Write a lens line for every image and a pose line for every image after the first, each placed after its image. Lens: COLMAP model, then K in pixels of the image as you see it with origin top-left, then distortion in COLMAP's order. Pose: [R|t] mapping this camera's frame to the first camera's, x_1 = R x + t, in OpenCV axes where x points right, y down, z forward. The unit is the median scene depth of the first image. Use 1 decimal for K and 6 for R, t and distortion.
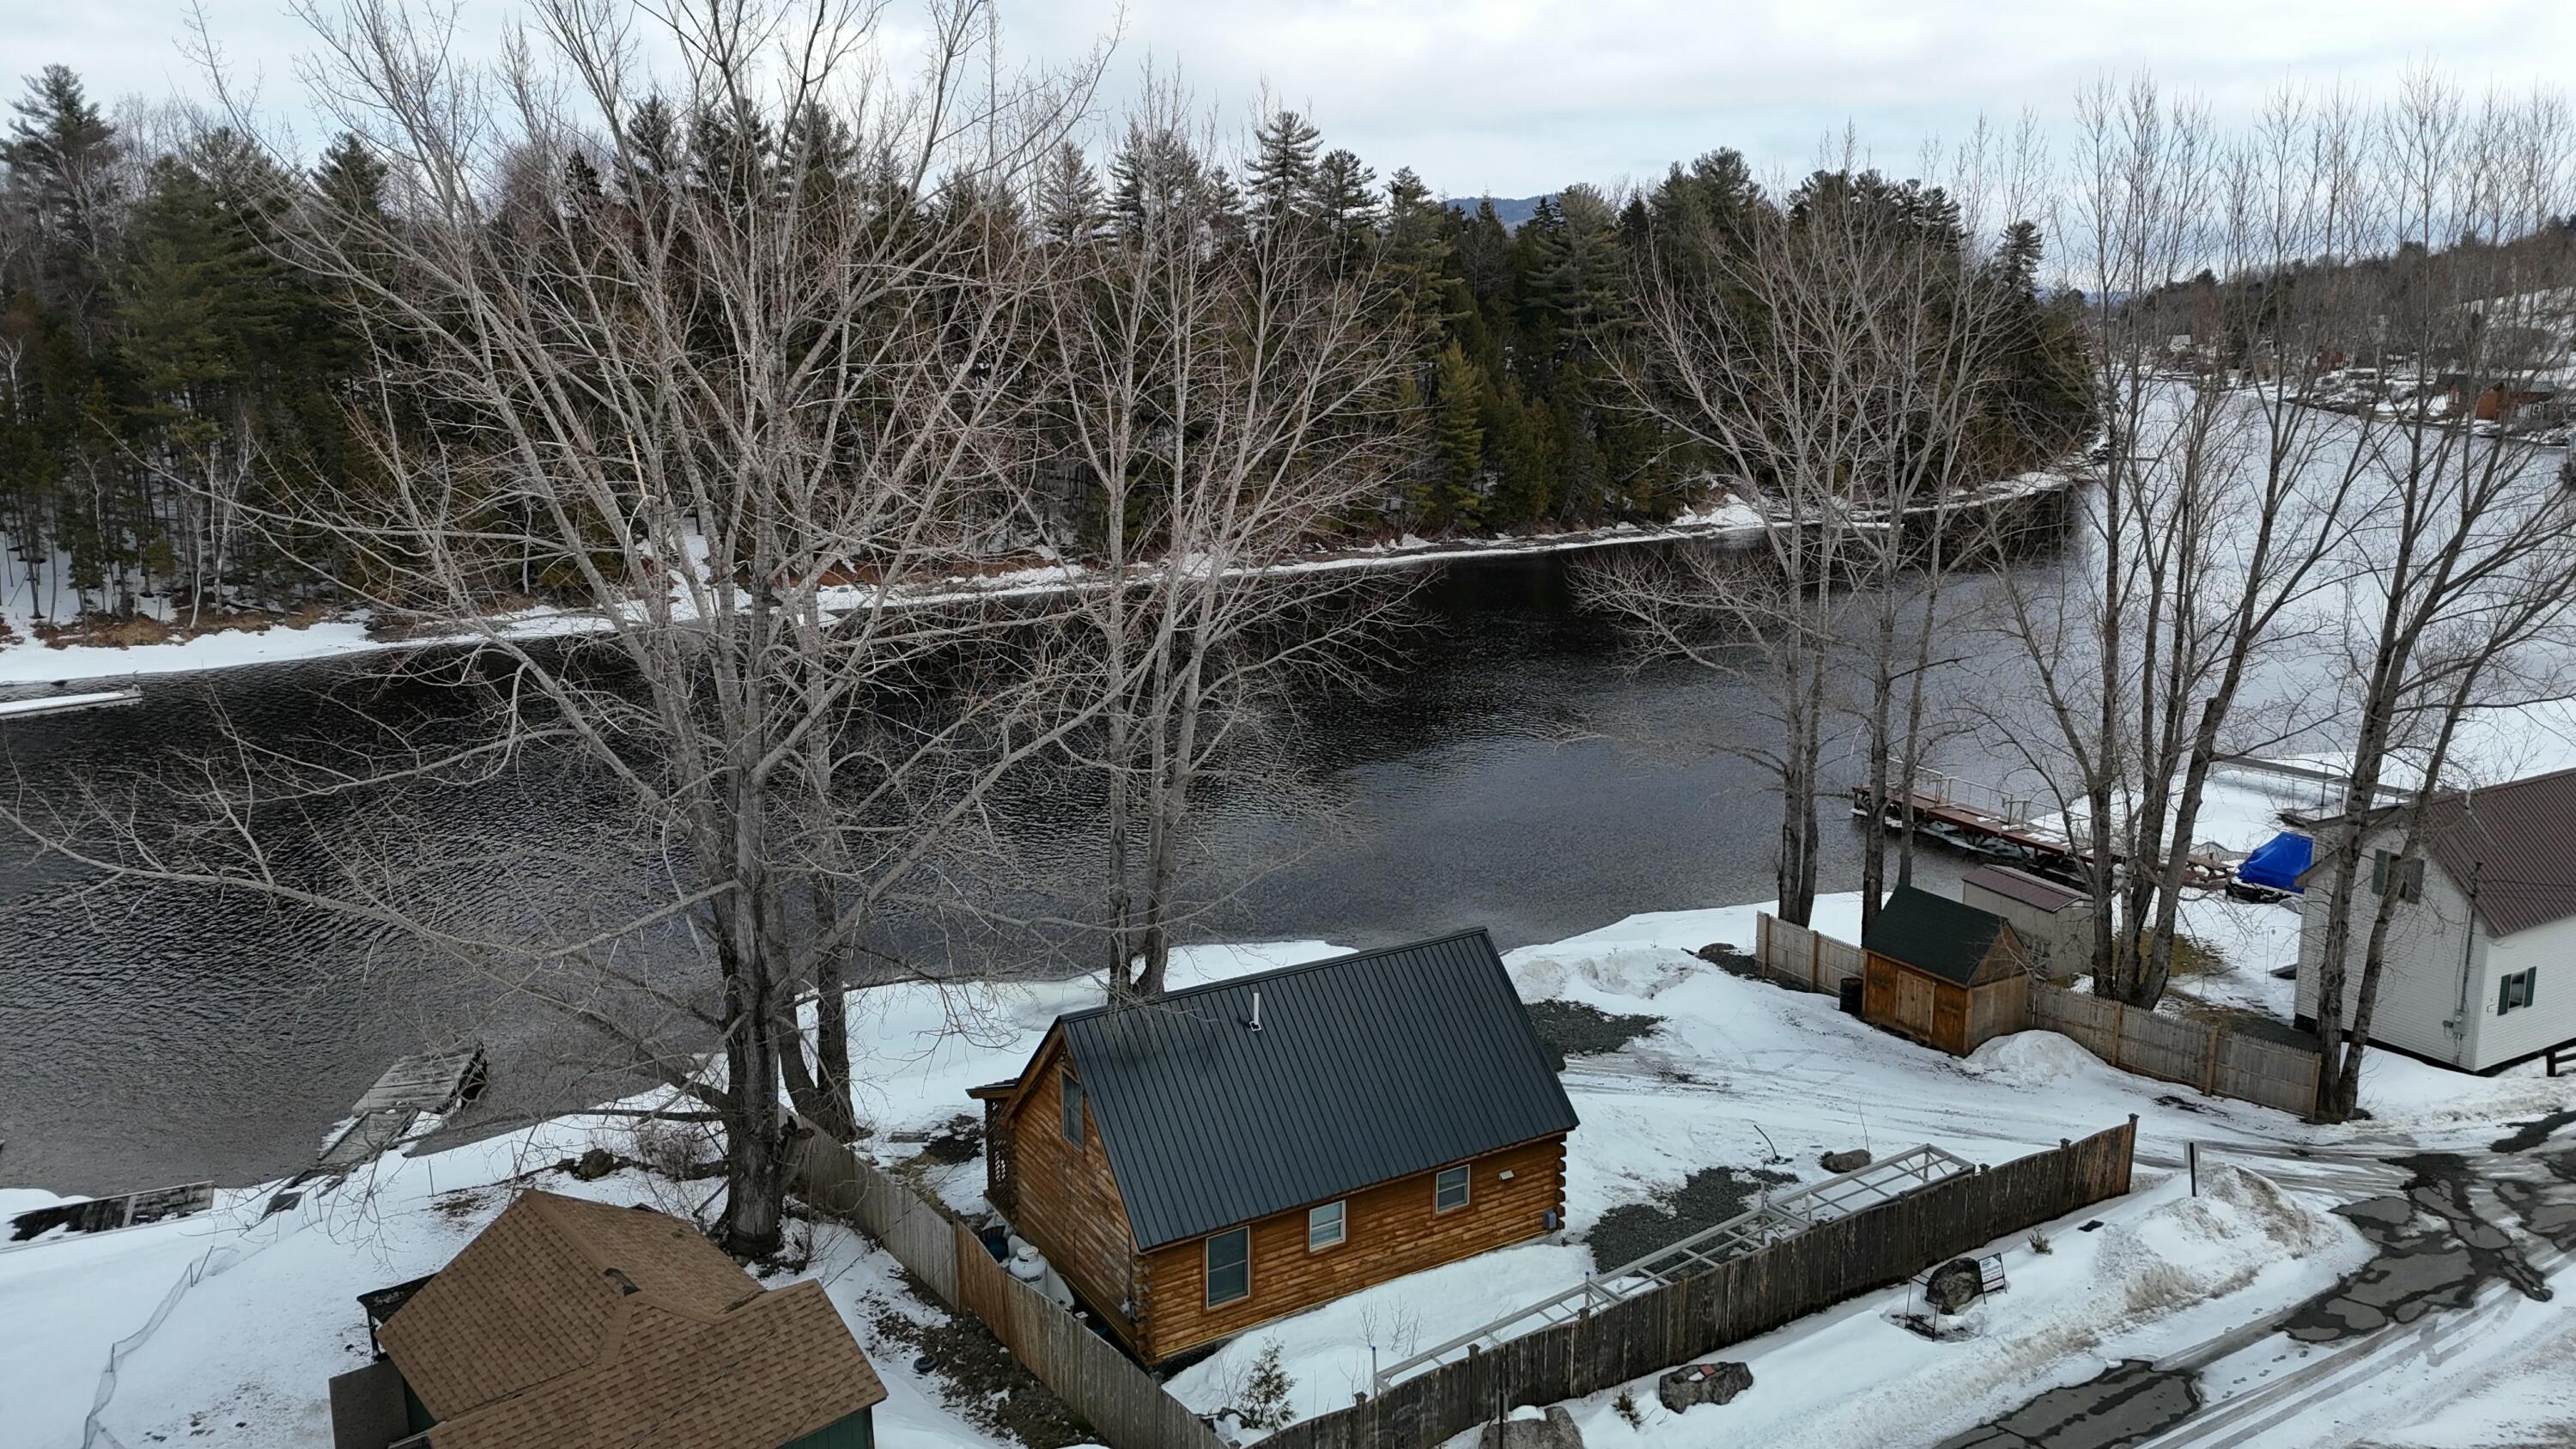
lens RADIAL K [[1902.5, 0, 1288.0], [0, 1902.5, 724.5], [0, 0, 1]] dist [0.074845, -0.094078]
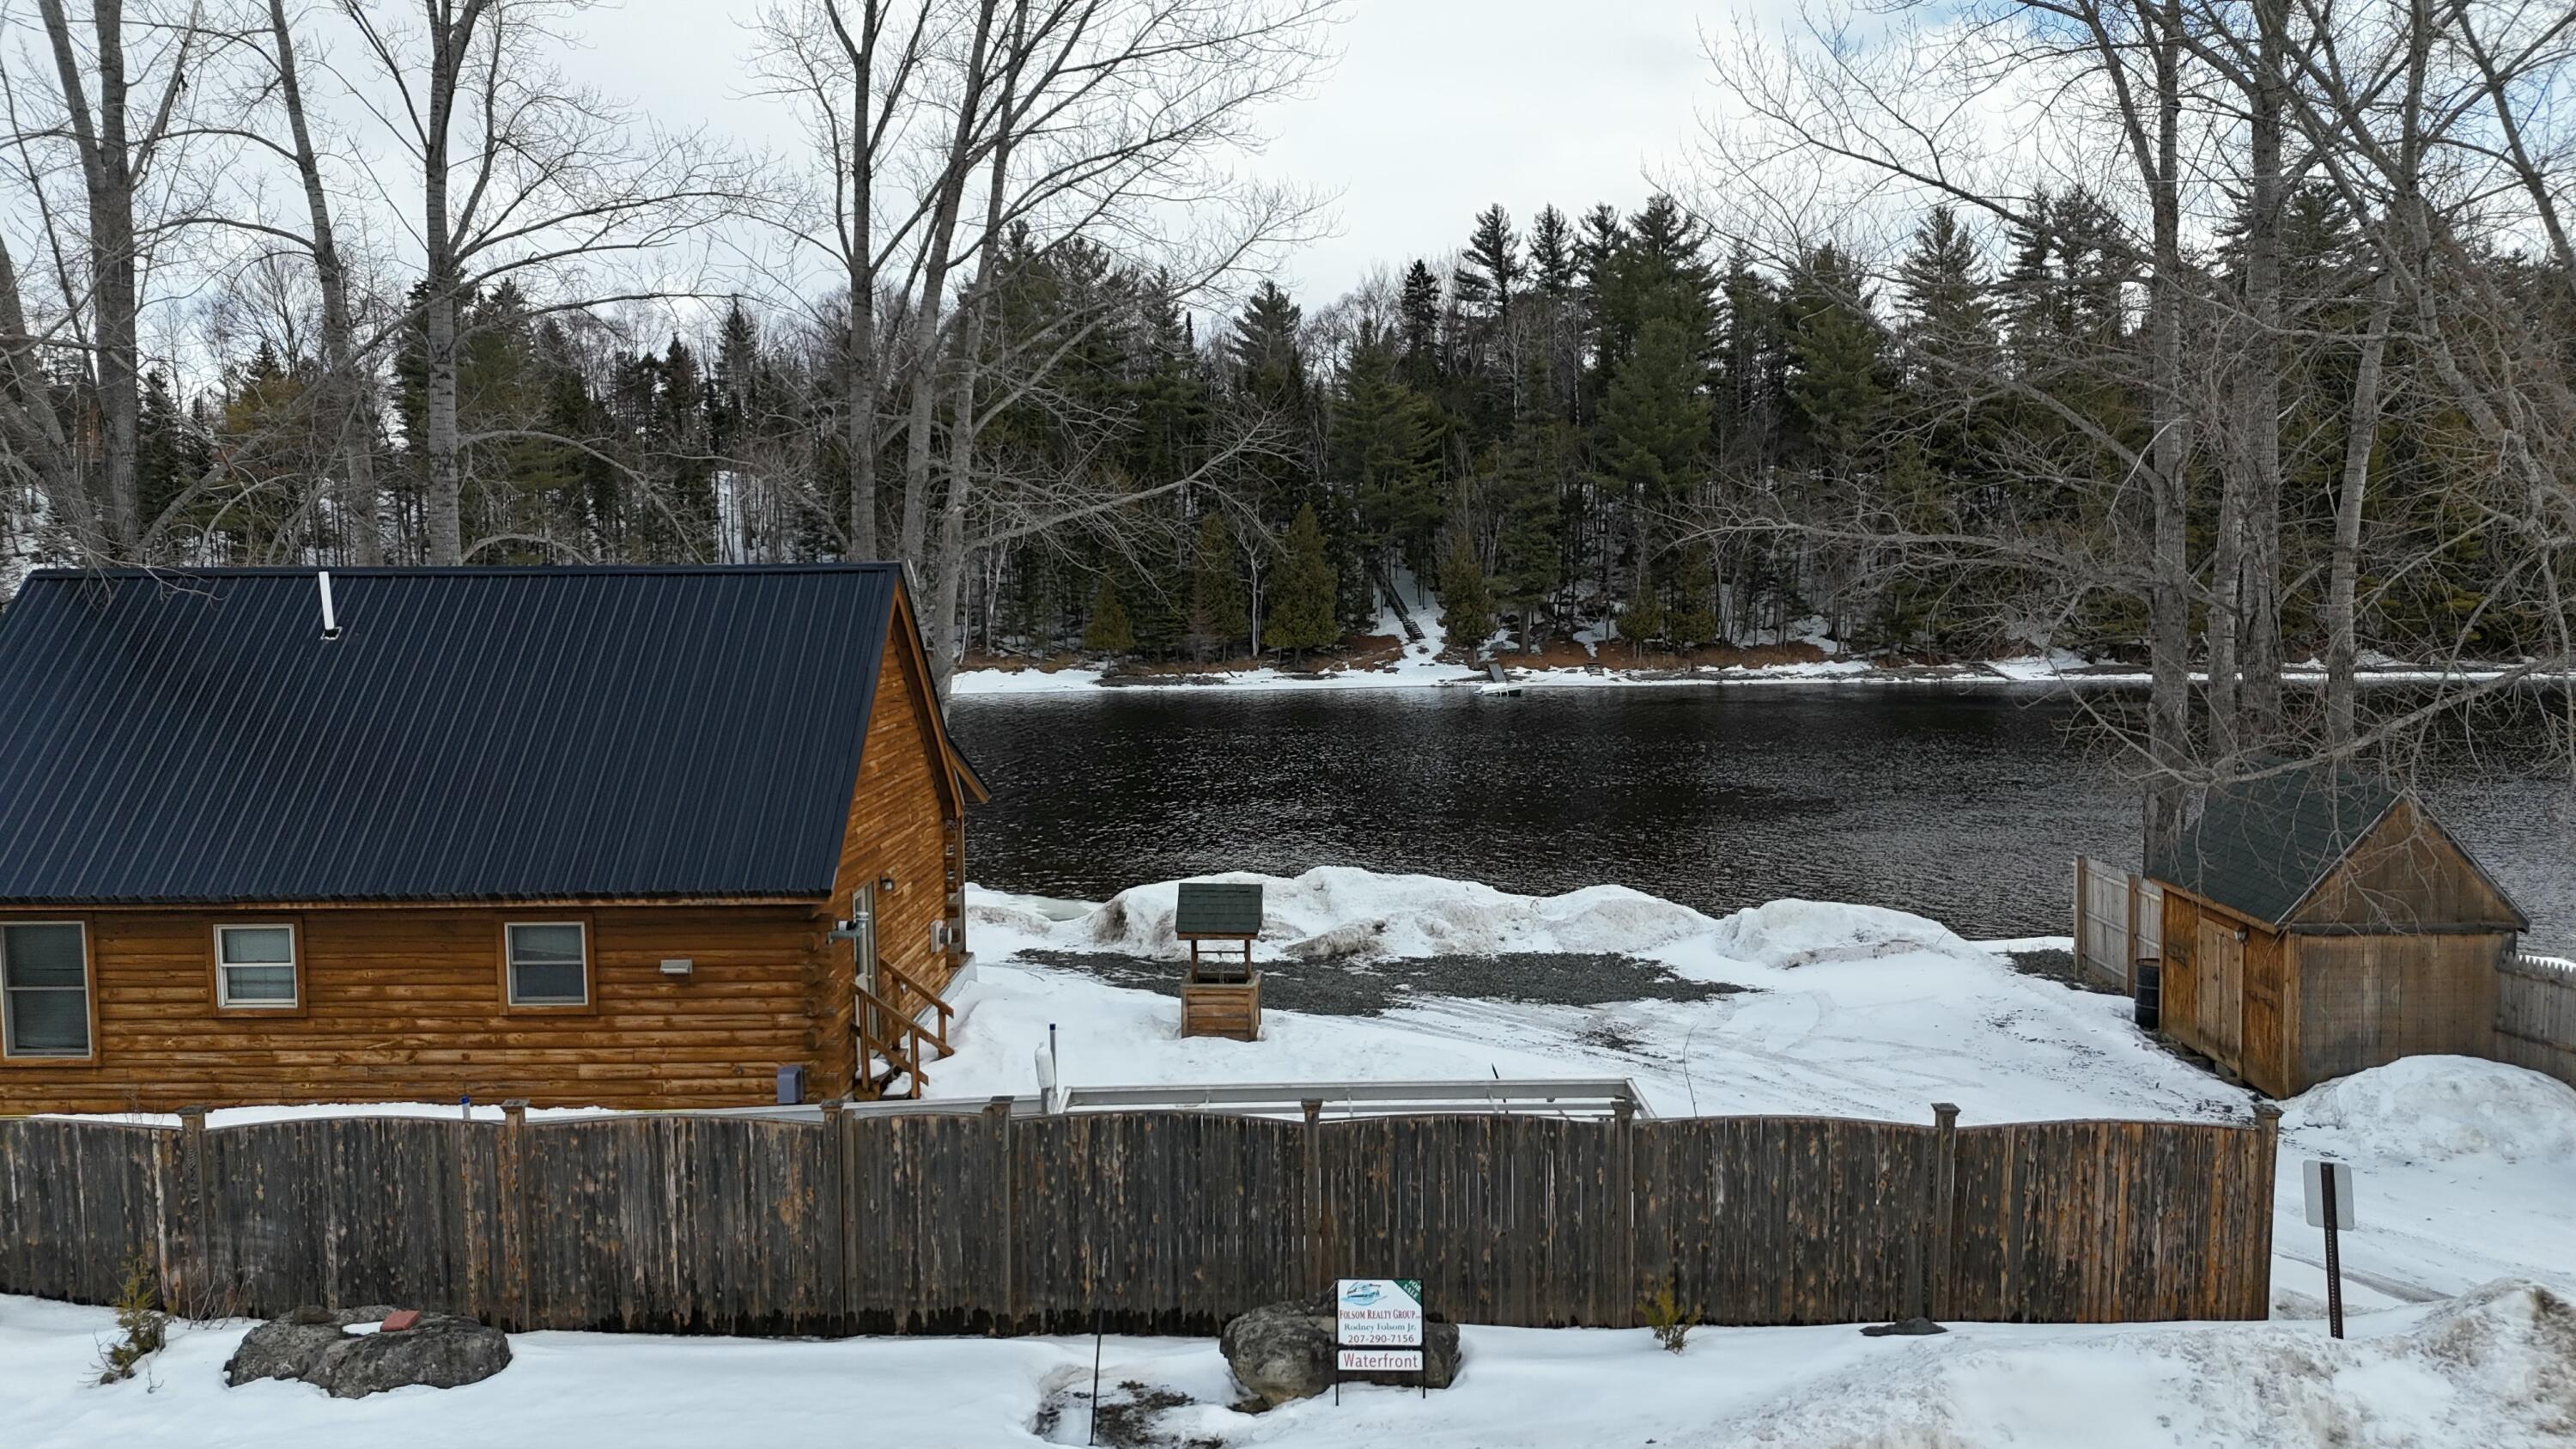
lens RADIAL K [[1870.3, 0, 1288.0], [0, 1870.3, 724.5], [0, 0, 1]] dist [0.083830, -0.002302]
pose [[0.832049, 0.036770, -0.553481, 0.408580], [-0.109973, 0.988929, -0.099624, 0.160010], [0.543691, 0.143761, 0.826882, 0.518261]]
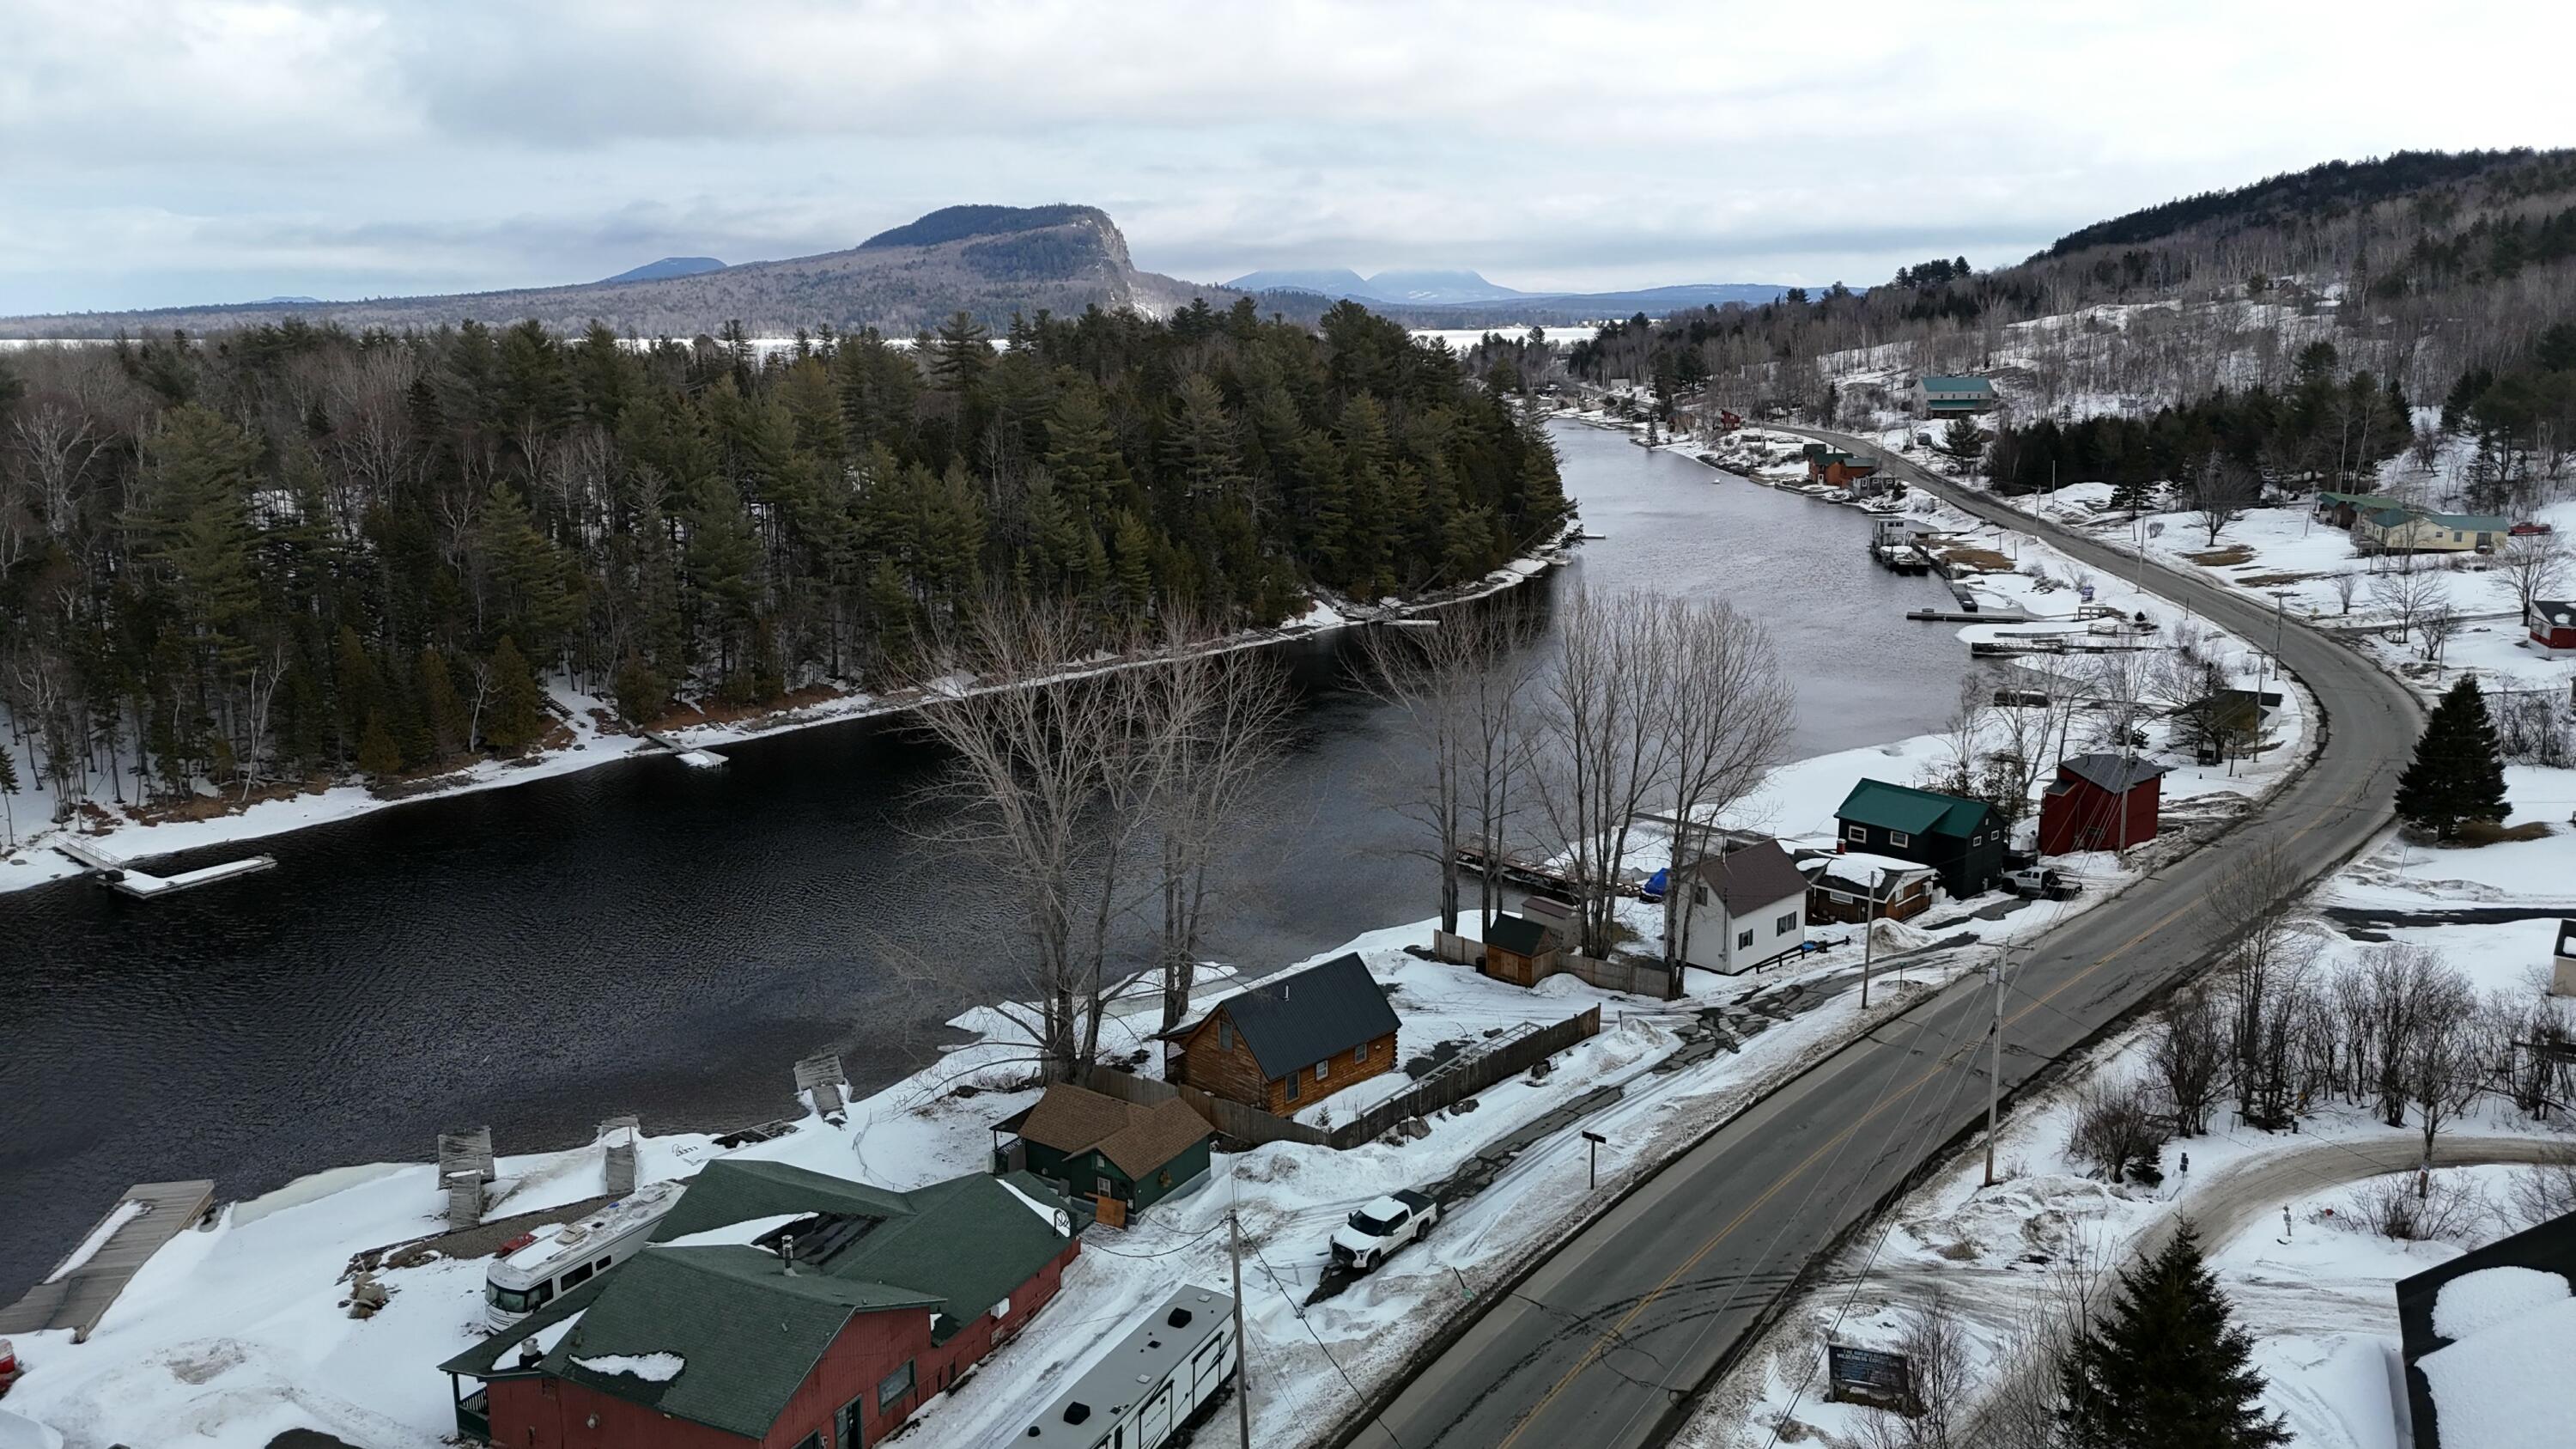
lens RADIAL K [[1870.3, 0, 1288.0], [0, 1870.3, 724.5], [0, 0, 1]] dist [0.083830, -0.002302]
pose [[0.968138, -0.056867, 0.243875, -0.476170], [0.056500, 0.998366, 0.008508, -0.183113], [-0.243961, 0.005542, 0.969769, -1.145633]]
